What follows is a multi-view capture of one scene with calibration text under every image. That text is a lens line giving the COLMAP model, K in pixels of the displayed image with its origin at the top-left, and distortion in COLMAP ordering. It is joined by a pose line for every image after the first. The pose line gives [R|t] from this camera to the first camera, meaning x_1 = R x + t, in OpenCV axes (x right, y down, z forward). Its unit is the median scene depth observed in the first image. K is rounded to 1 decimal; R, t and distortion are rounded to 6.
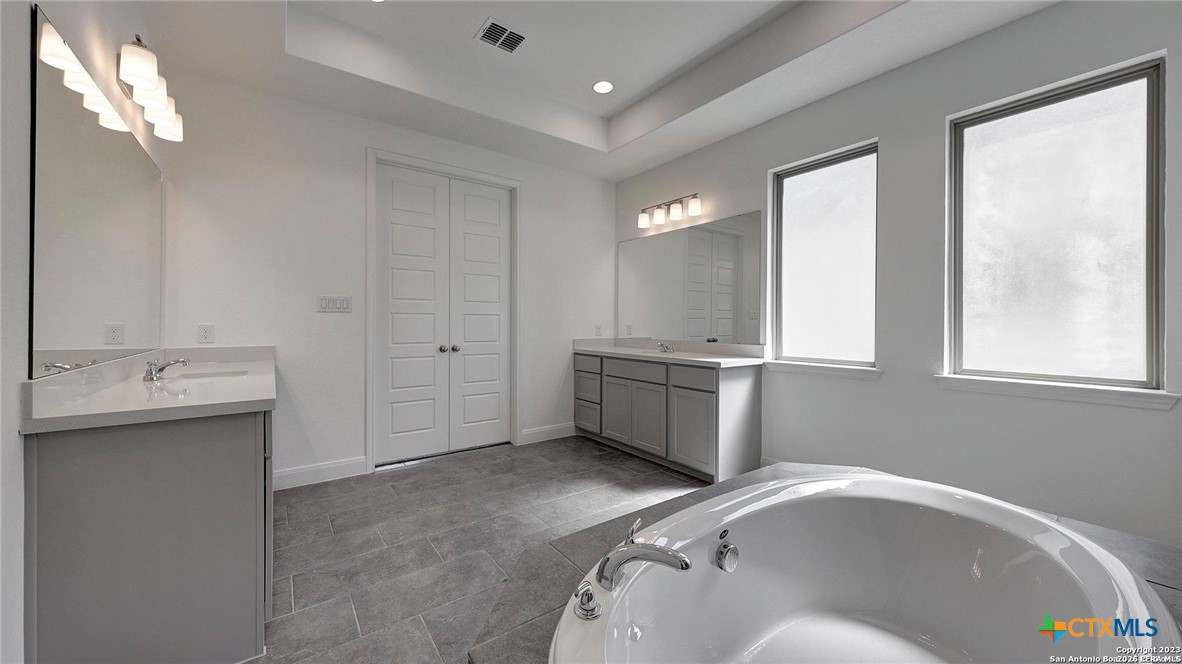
lens RADIAL K [[418.2, 0, 586.5], [0, 418.2, 325.0], [0, 0, 1]] dist [0.002360, -0.000189]
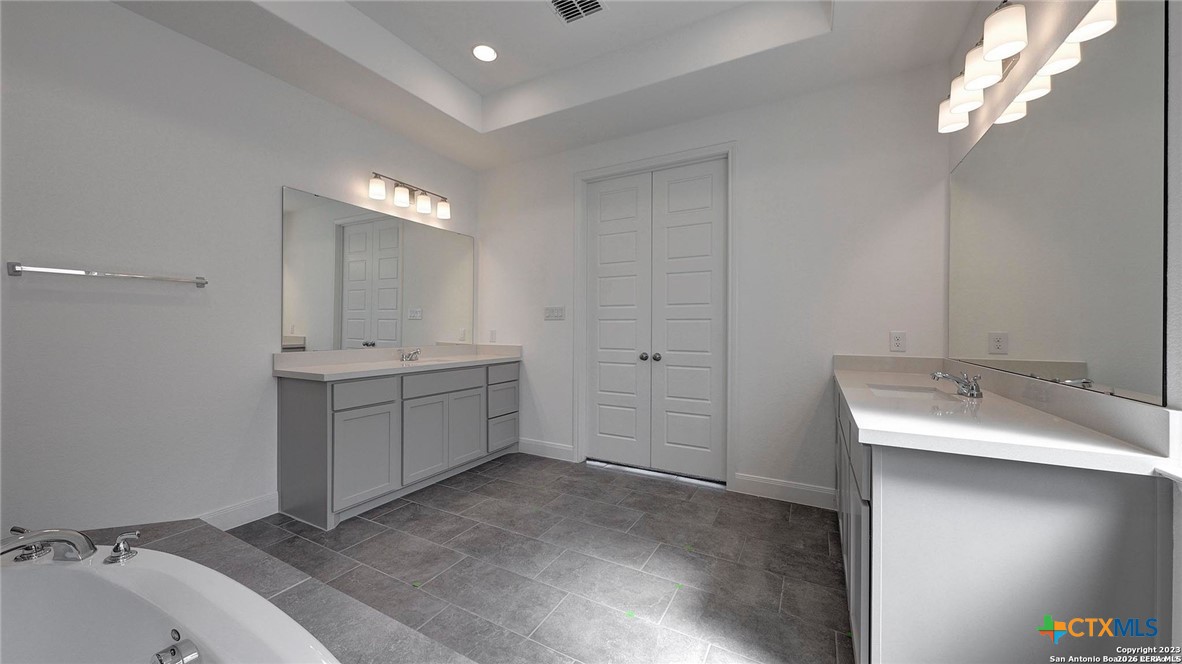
lens RADIAL K [[418.2, 0, 588.9], [0, 418.2, 331.0], [0, 0, 1]] dist [0.002360, -0.000189]
pose [[0.426604, 0.003564, -0.904432, 0.538394], [-0.007608, 0.999971, 0.000353, 0.000226], [0.904407, 0.006730, 0.426619, 0.578087]]
